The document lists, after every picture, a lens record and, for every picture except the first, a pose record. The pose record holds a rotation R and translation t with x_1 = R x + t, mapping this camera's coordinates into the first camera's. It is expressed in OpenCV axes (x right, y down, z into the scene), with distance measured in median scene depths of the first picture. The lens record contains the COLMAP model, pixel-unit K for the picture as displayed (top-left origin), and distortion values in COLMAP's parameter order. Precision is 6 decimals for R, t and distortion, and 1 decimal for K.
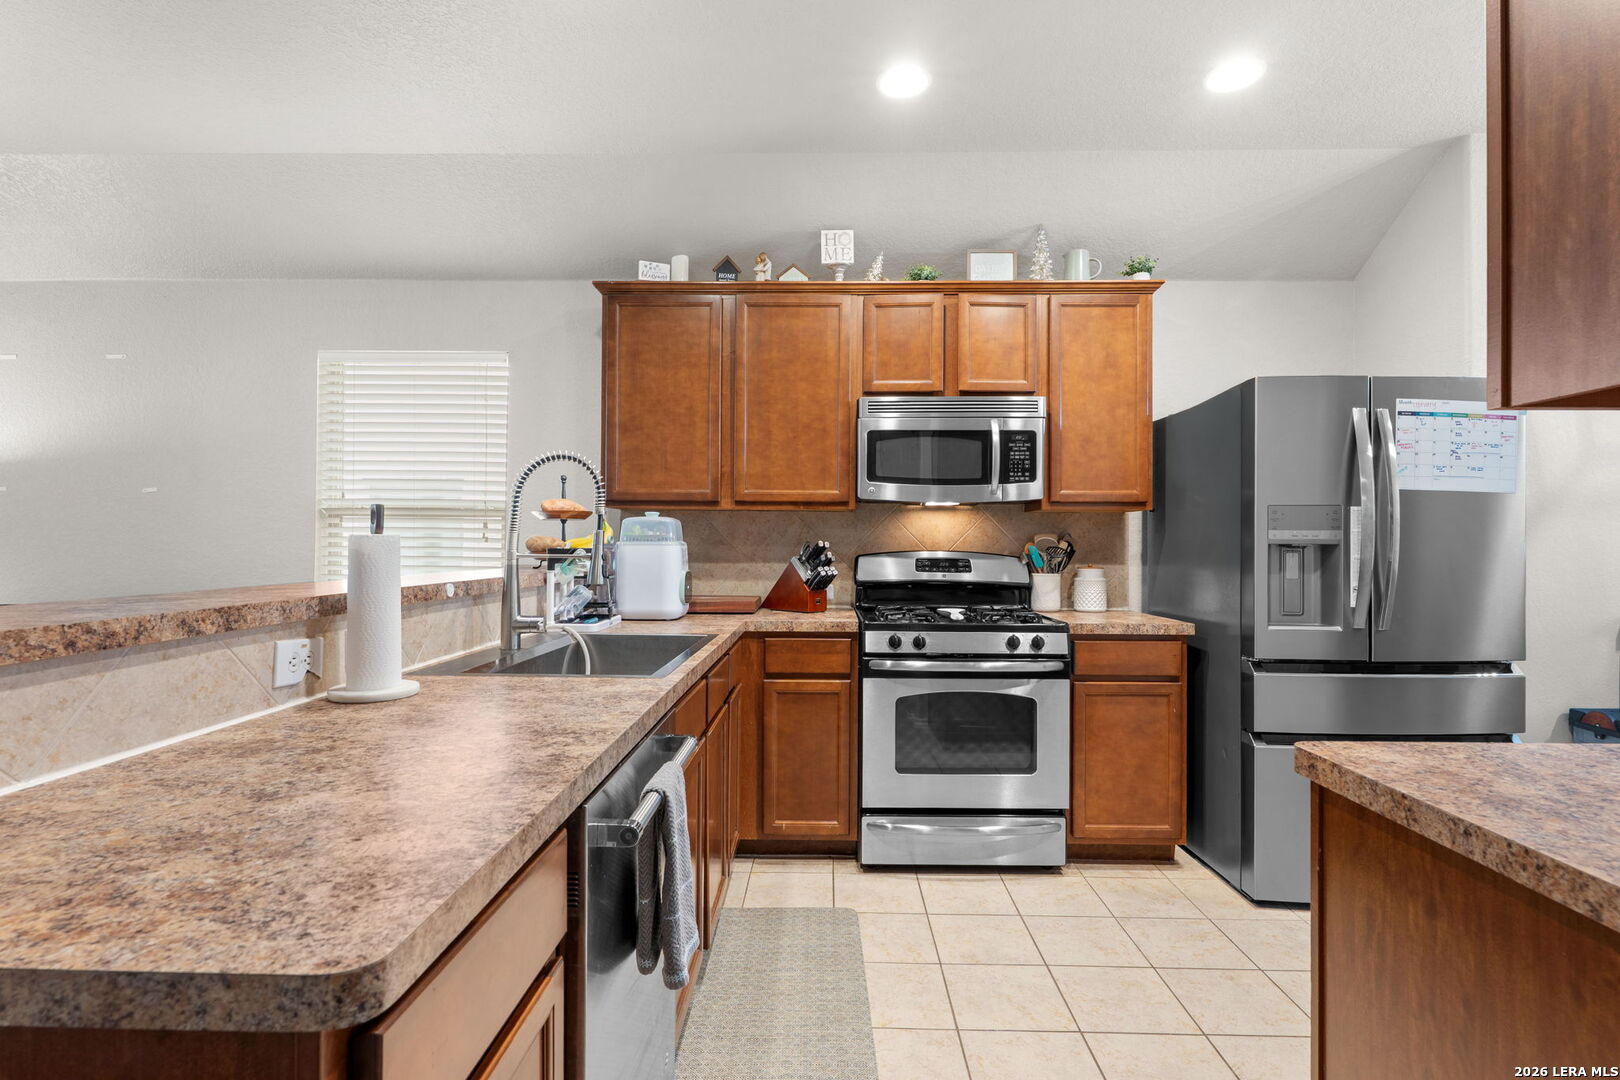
lens RADIAL K [[783.2, 0, 811.3], [0, 783.2, 540.4], [0, 0, 1]] dist [0.001736, -0.000253]
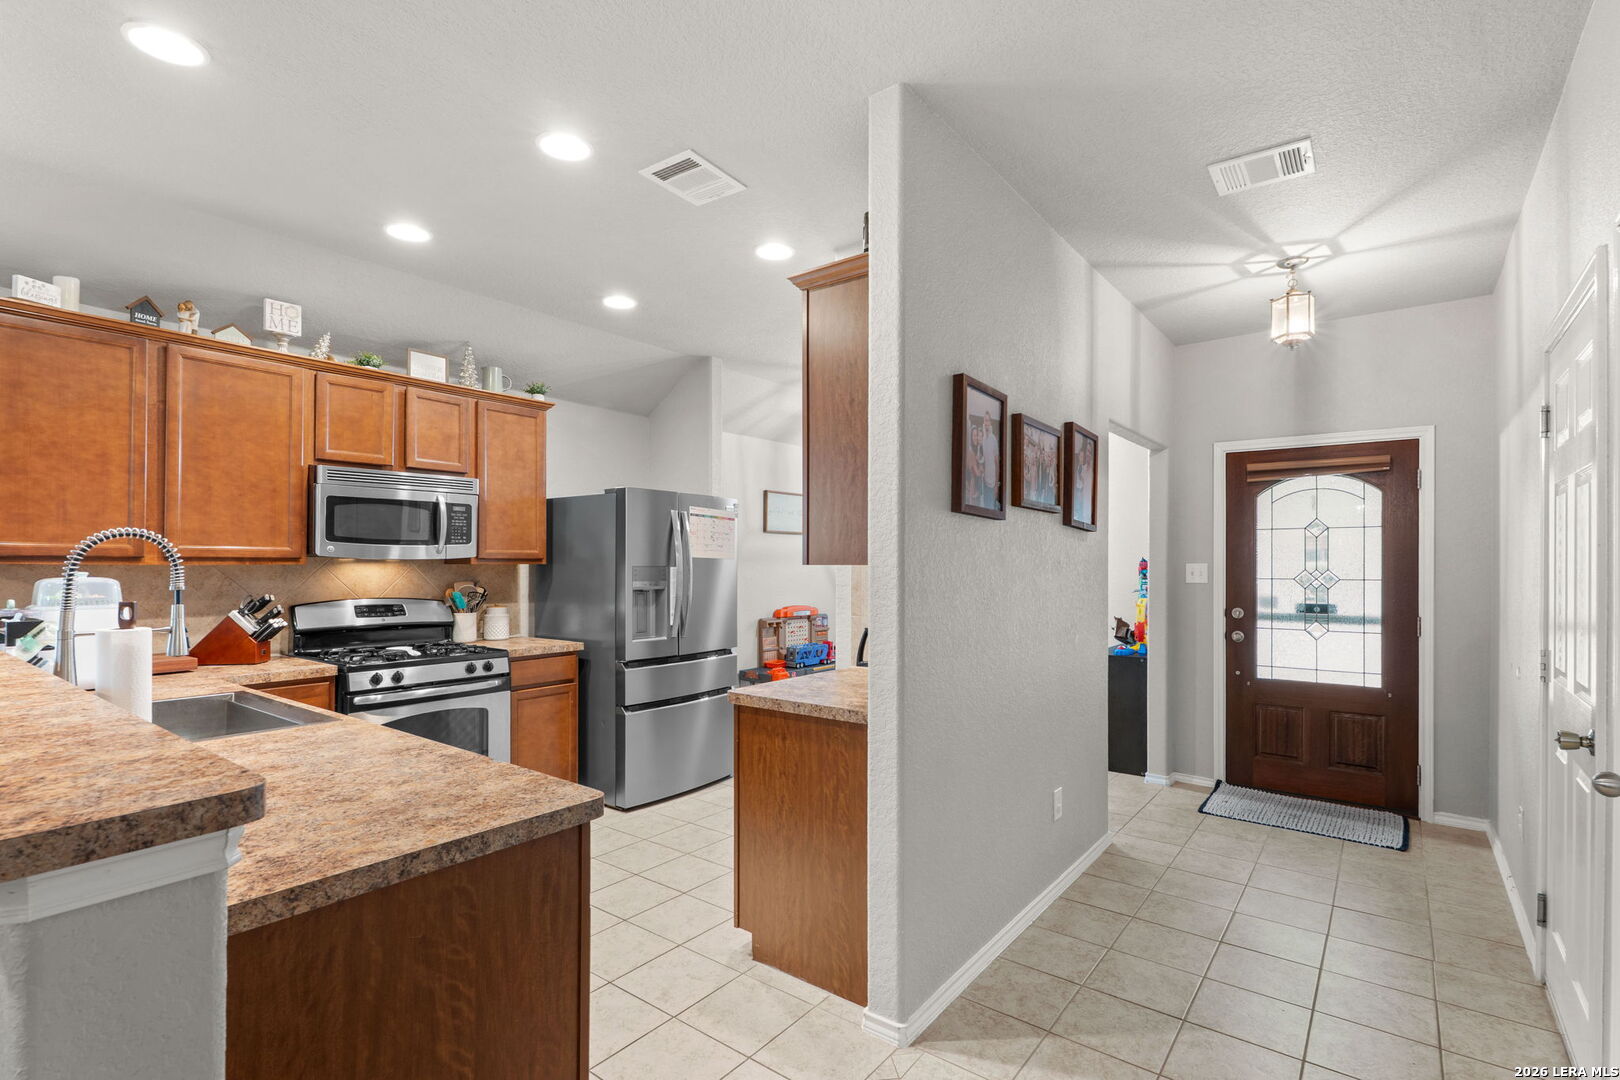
lens RADIAL K [[783.2, 0, 812.2], [0, 783.2, 563.0], [0, 0, 1]] dist [0.001736, -0.000253]
pose [[0.590388, -0.006271, 0.807095, -0.417348], [-0.001775, 0.999957, 0.009068, -0.054118], [-0.807117, -0.006787, 0.590352, -0.217975]]
